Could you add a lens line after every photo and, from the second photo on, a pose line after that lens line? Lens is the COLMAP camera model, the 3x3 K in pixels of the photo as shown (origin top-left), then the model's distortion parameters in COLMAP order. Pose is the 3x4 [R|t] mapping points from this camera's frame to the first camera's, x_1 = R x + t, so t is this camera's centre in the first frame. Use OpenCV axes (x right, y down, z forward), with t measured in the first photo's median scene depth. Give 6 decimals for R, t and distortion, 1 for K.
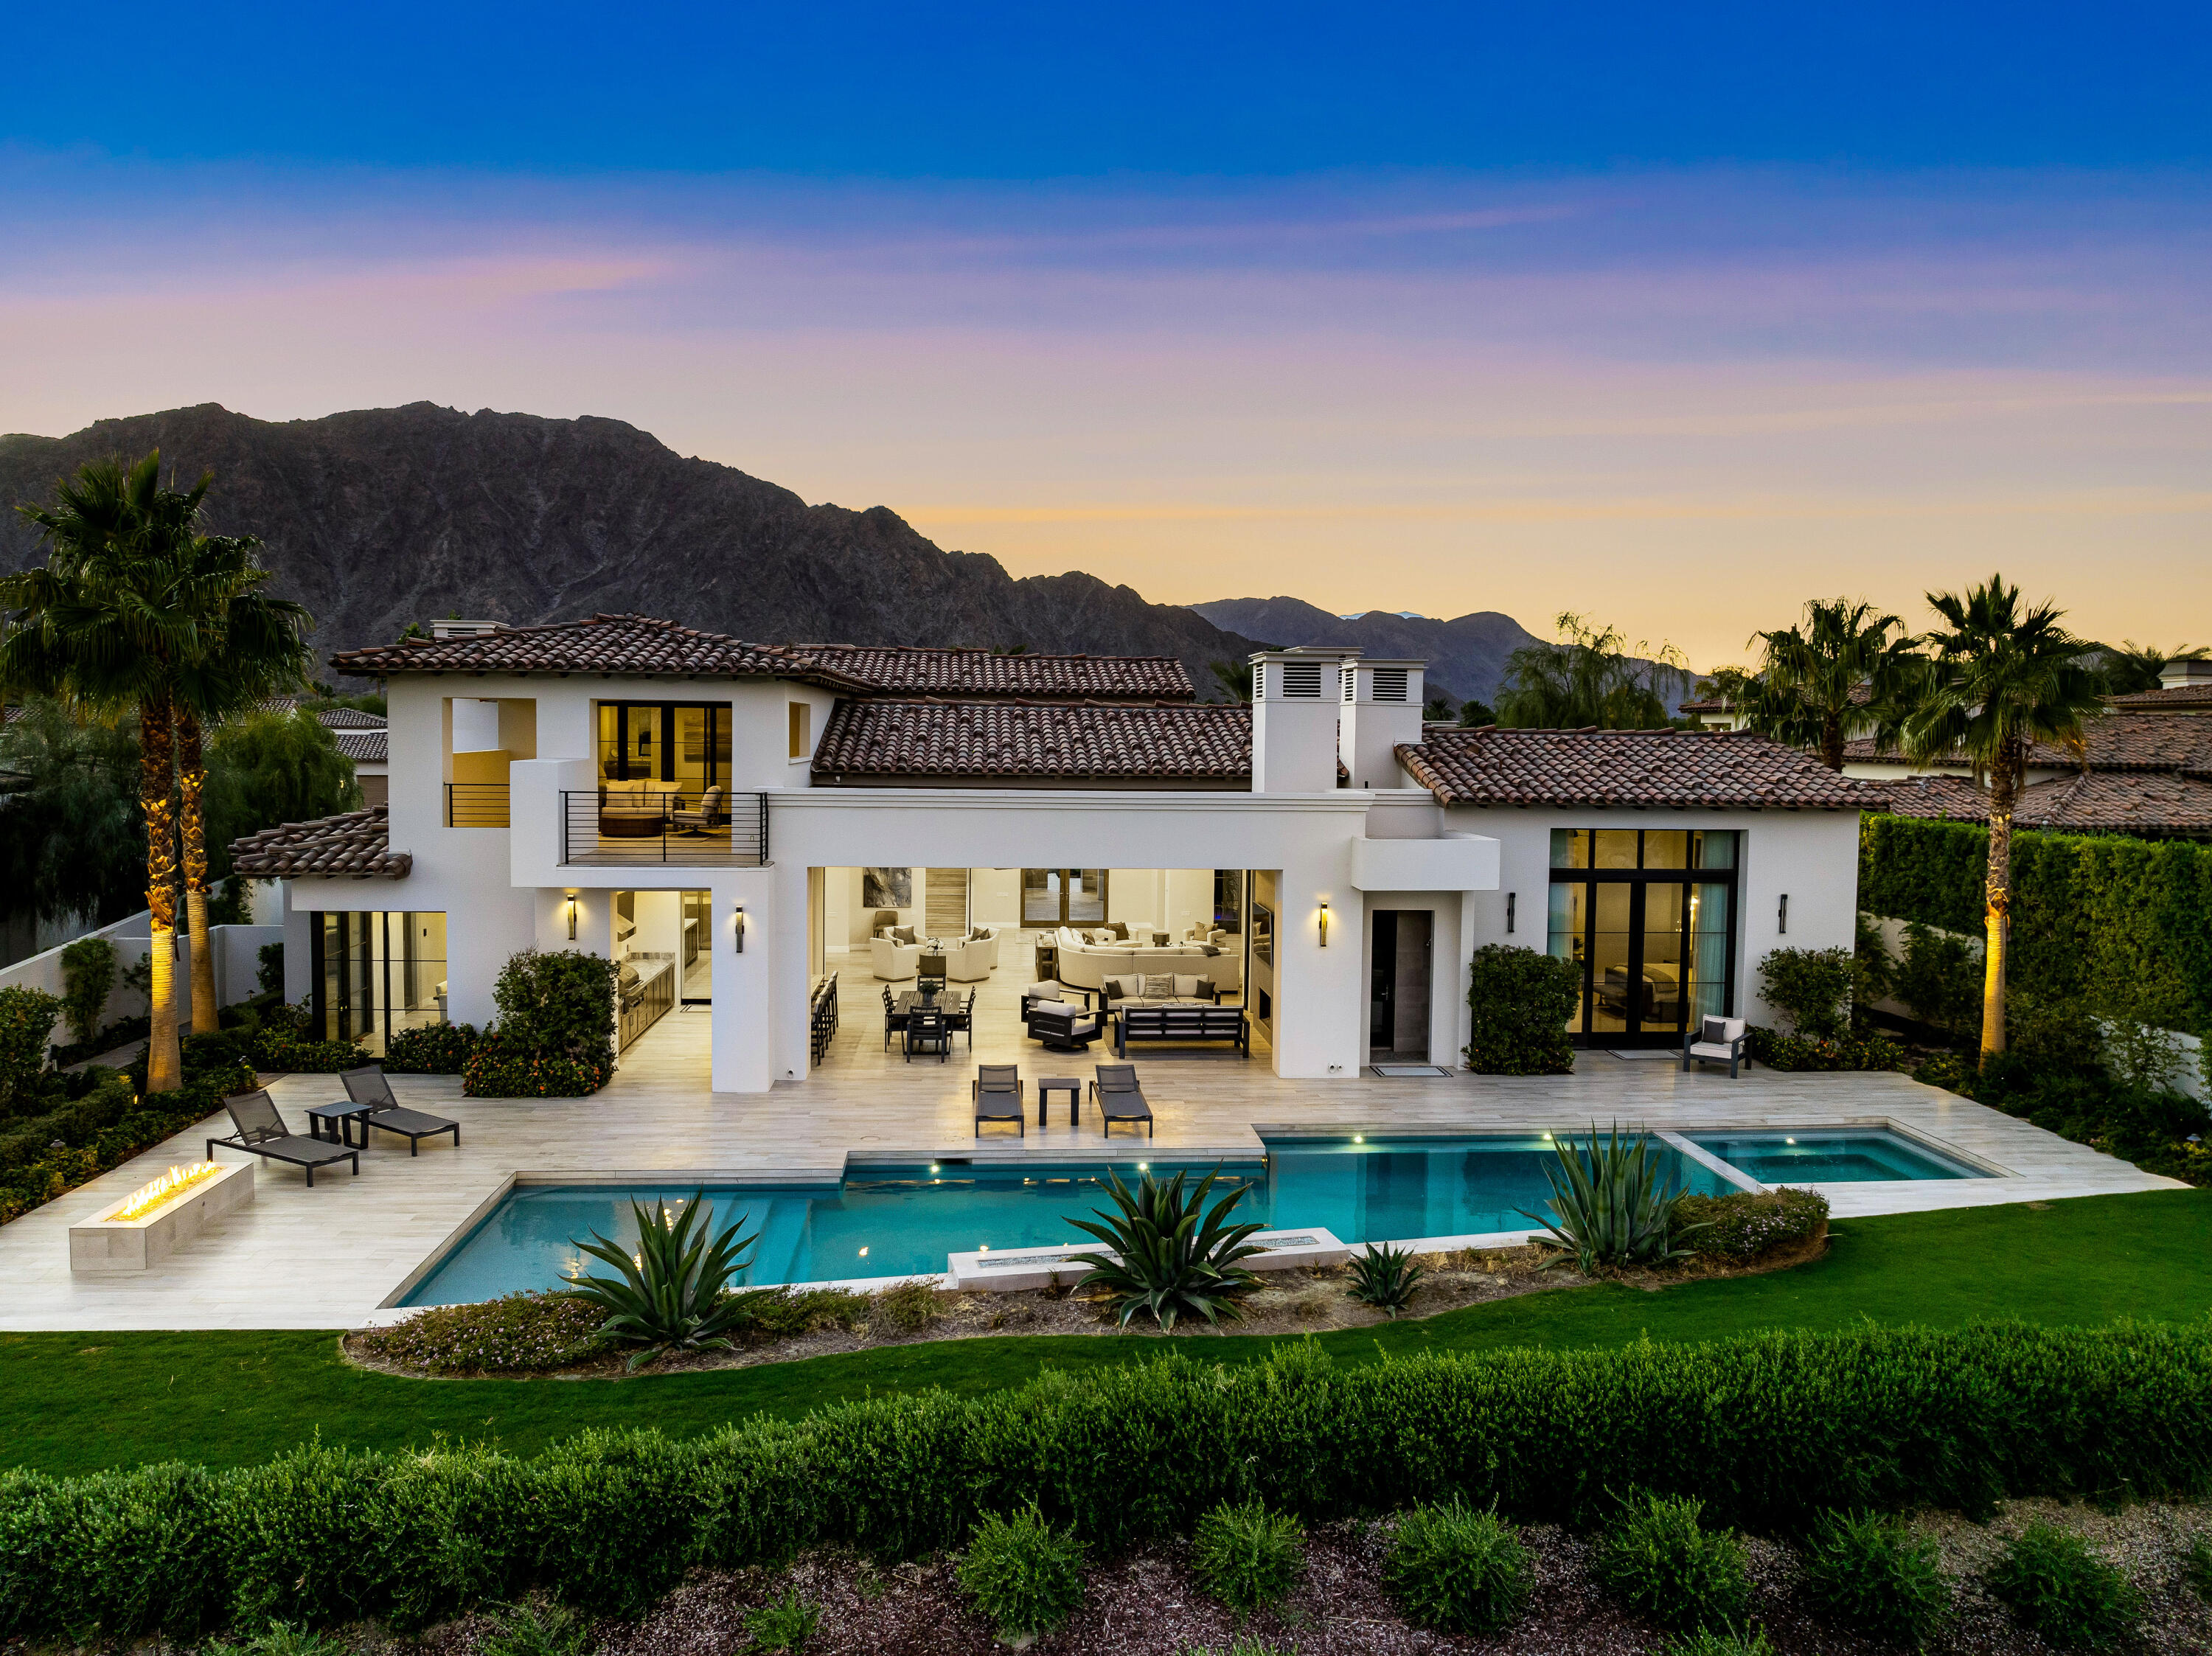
lens RADIAL K [[1568.2, 0, 1111.3], [0, 1568.2, 770.4], [0, 0, 1]] dist [-0.031650, -0.002336]
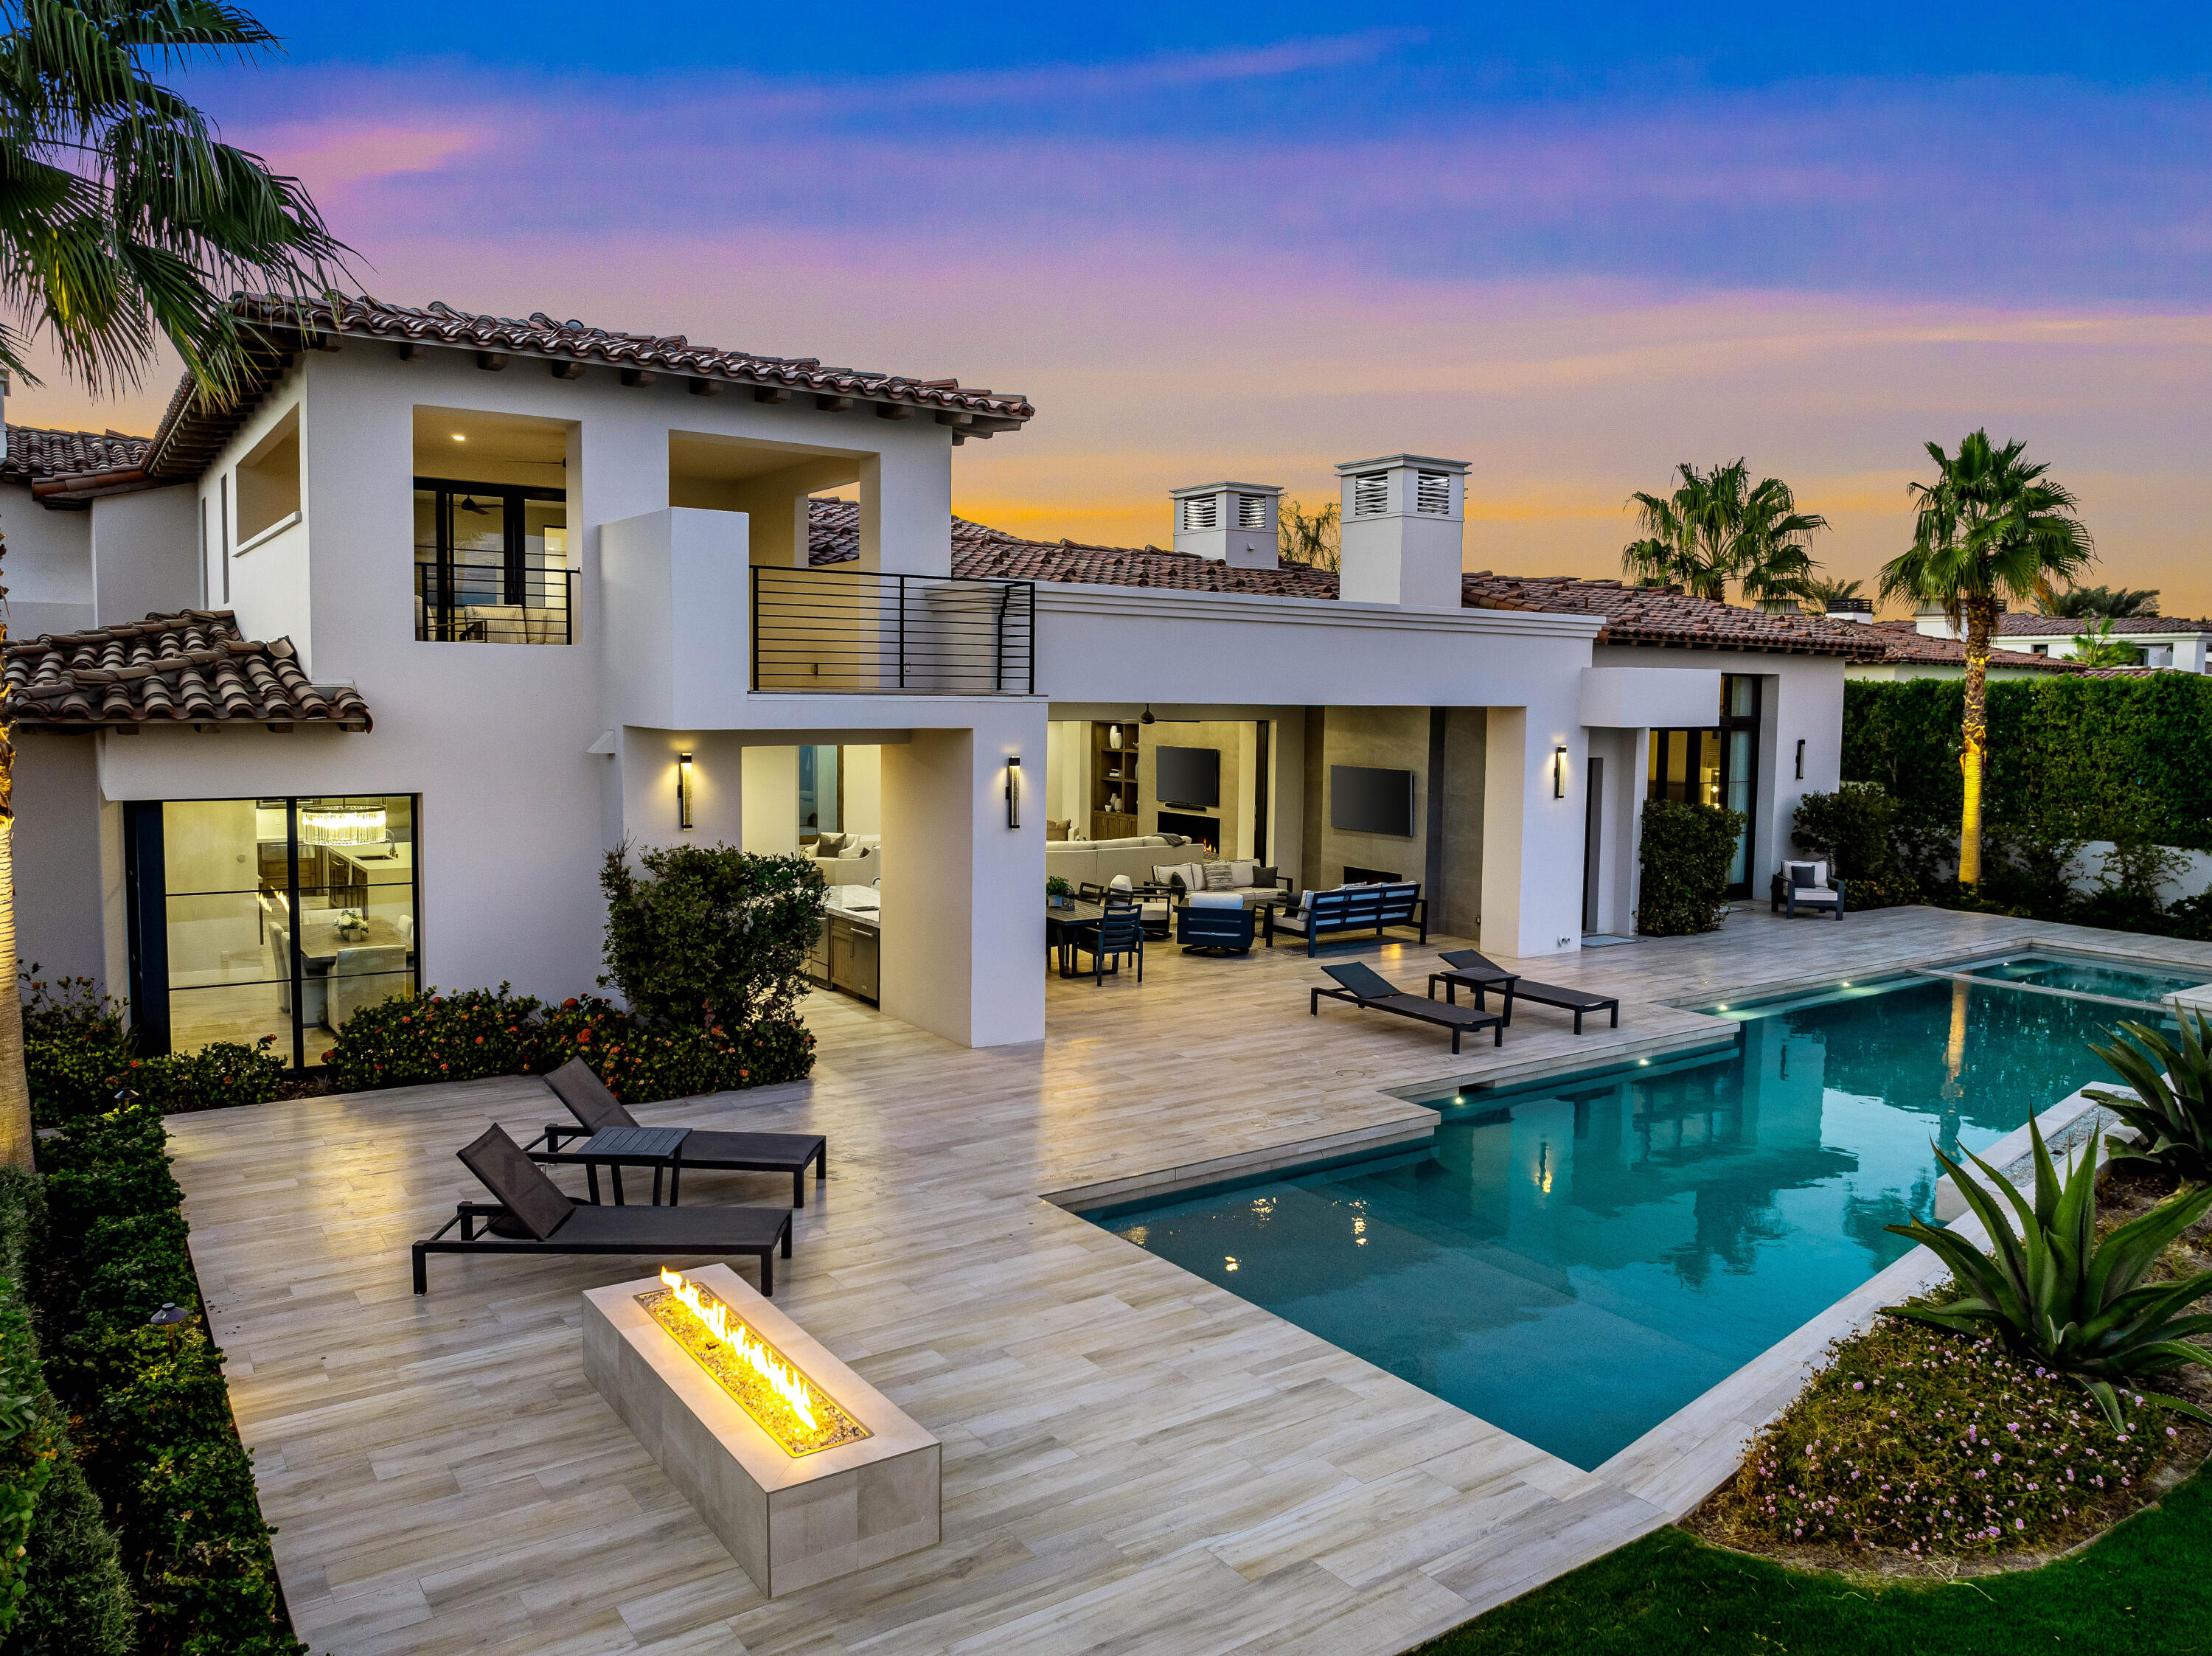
lens RADIAL K [[1568.2, 0, 1111.3], [0, 1568.2, 770.4], [0, 0, 1]] dist [-0.031650, -0.002336]
pose [[0.863674, -0.026932, 0.503331, -0.490830], [0.013664, 0.999456, 0.030033, 0.068809], [-0.503866, -0.019061, 0.863572, 0.393056]]
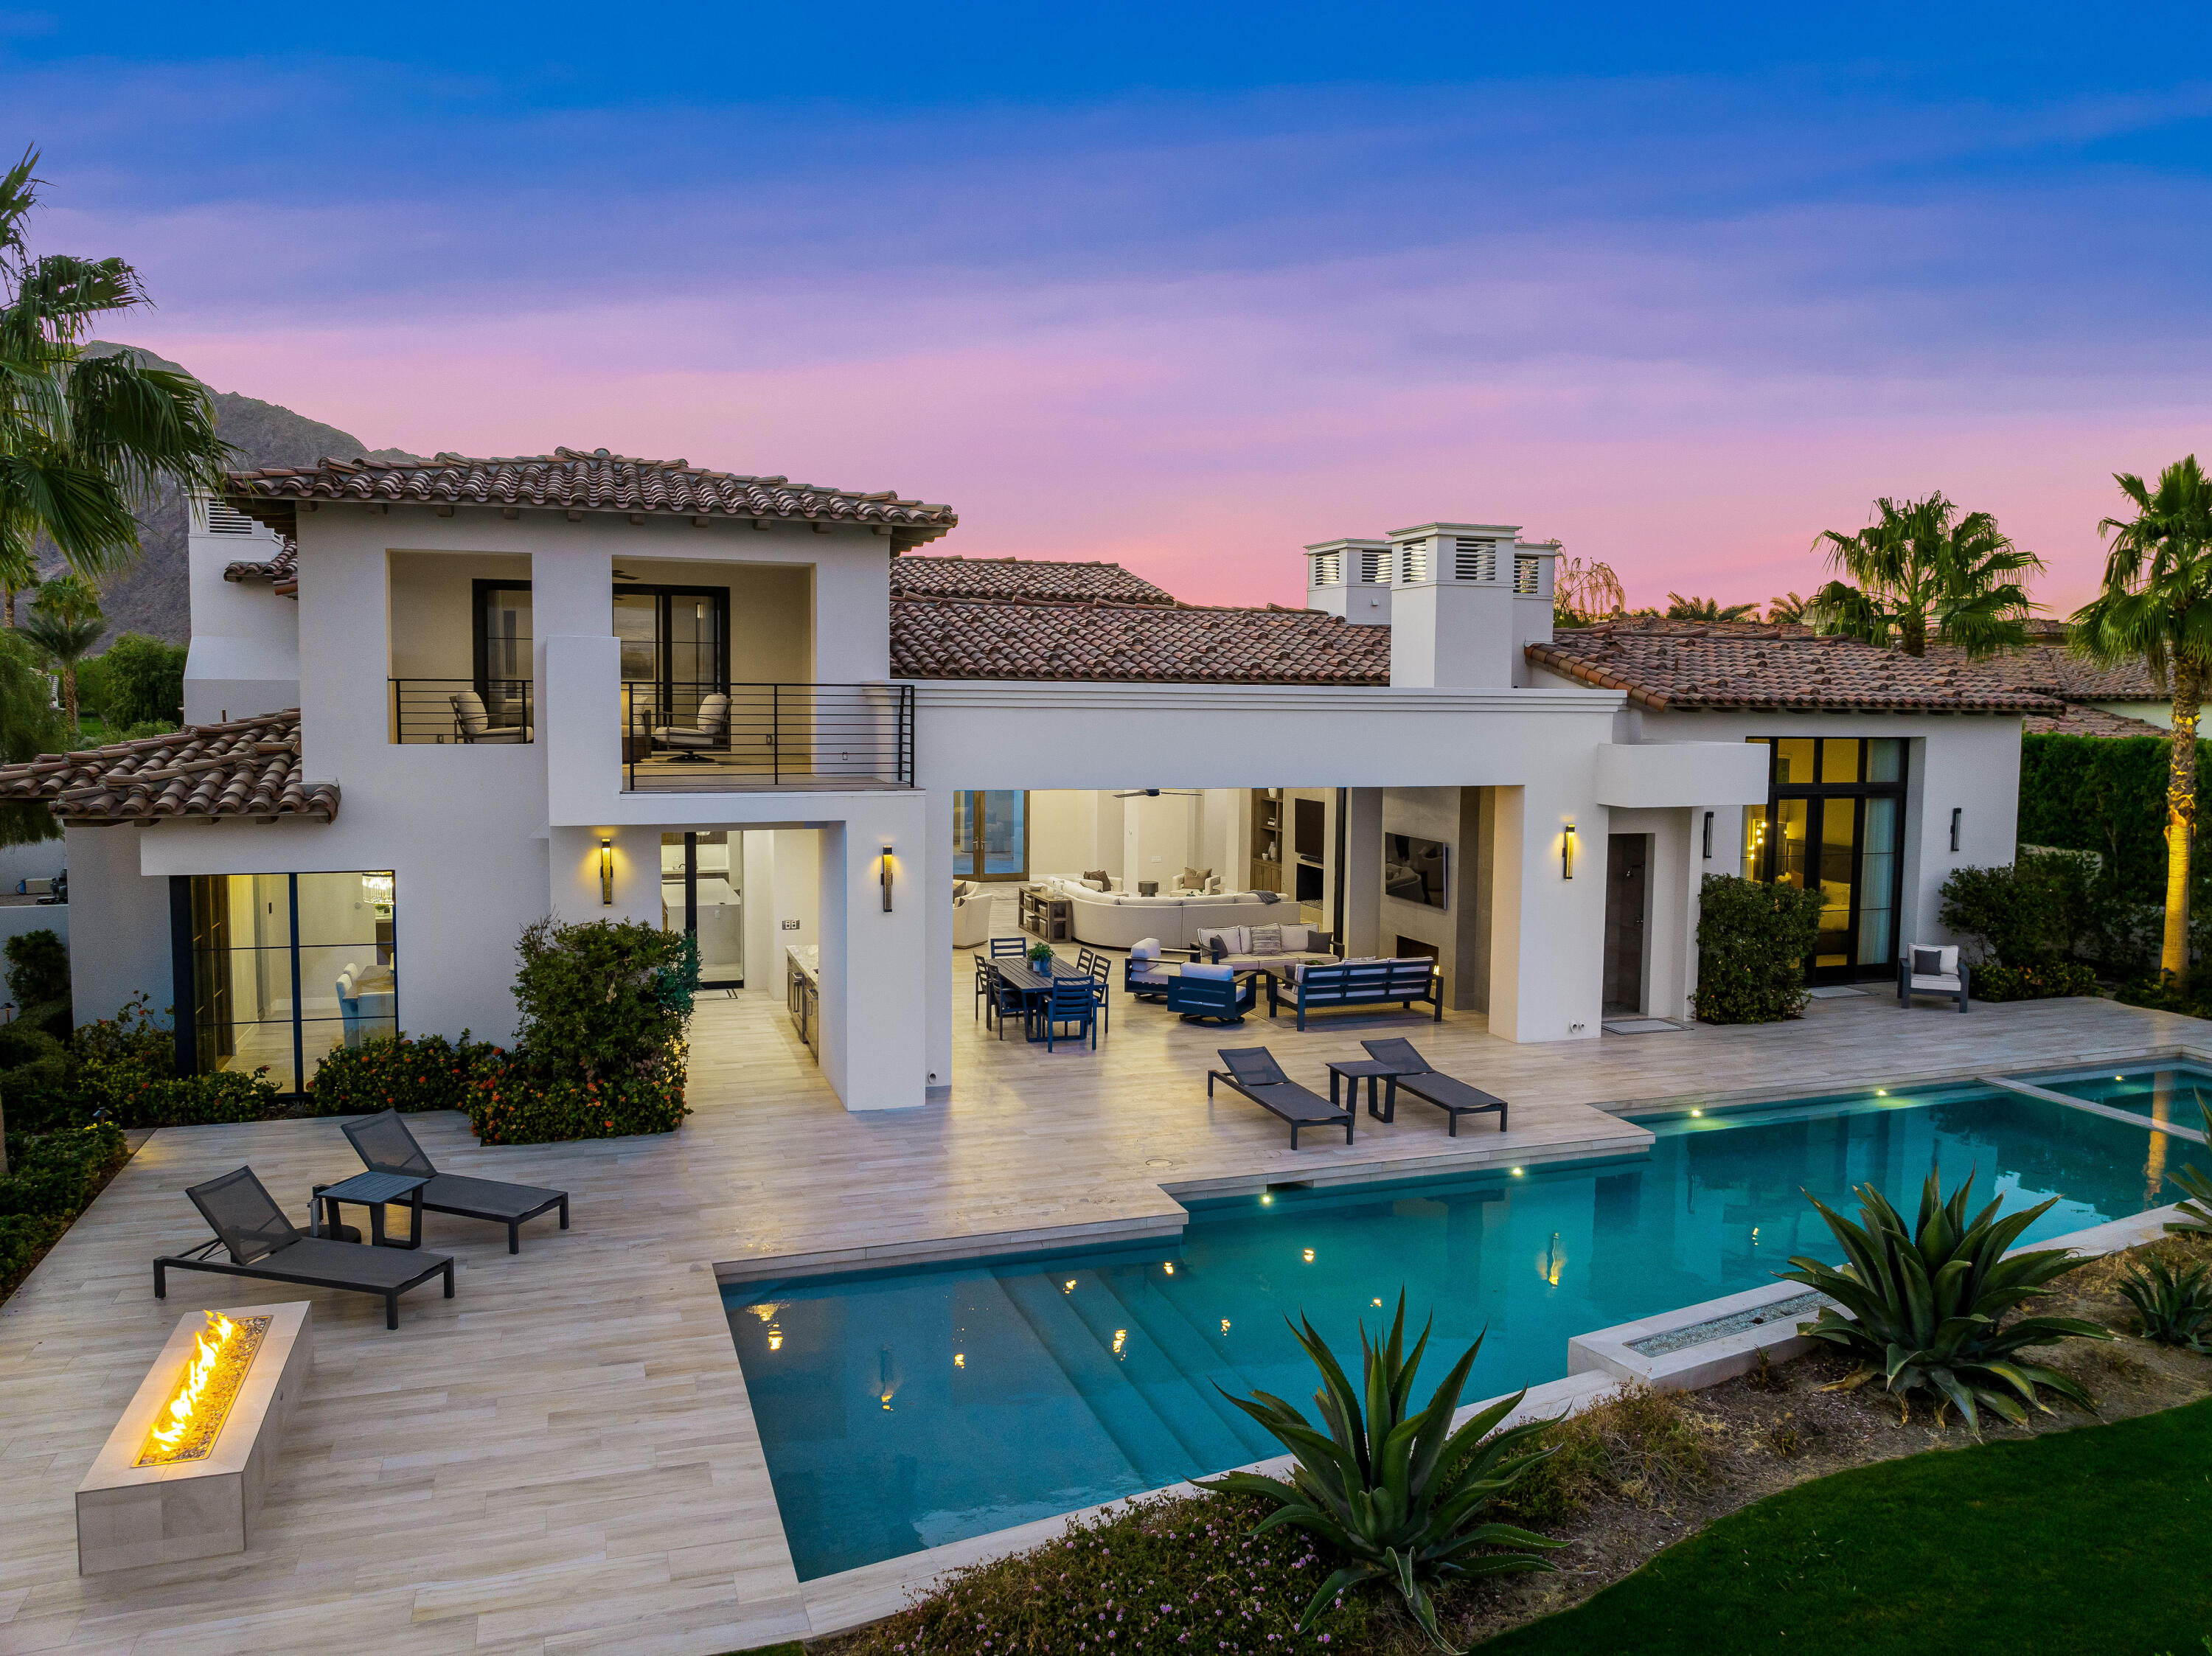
lens RADIAL K [[1568.2, 0, 1111.3], [0, 1568.2, 770.4], [0, 0, 1]] dist [-0.031650, -0.002336]
pose [[0.967662, -0.014942, 0.251807, -0.294725], [0.009318, 0.999680, 0.023512, 0.034726], [-0.252078, -0.020406, 0.967492, 0.274047]]
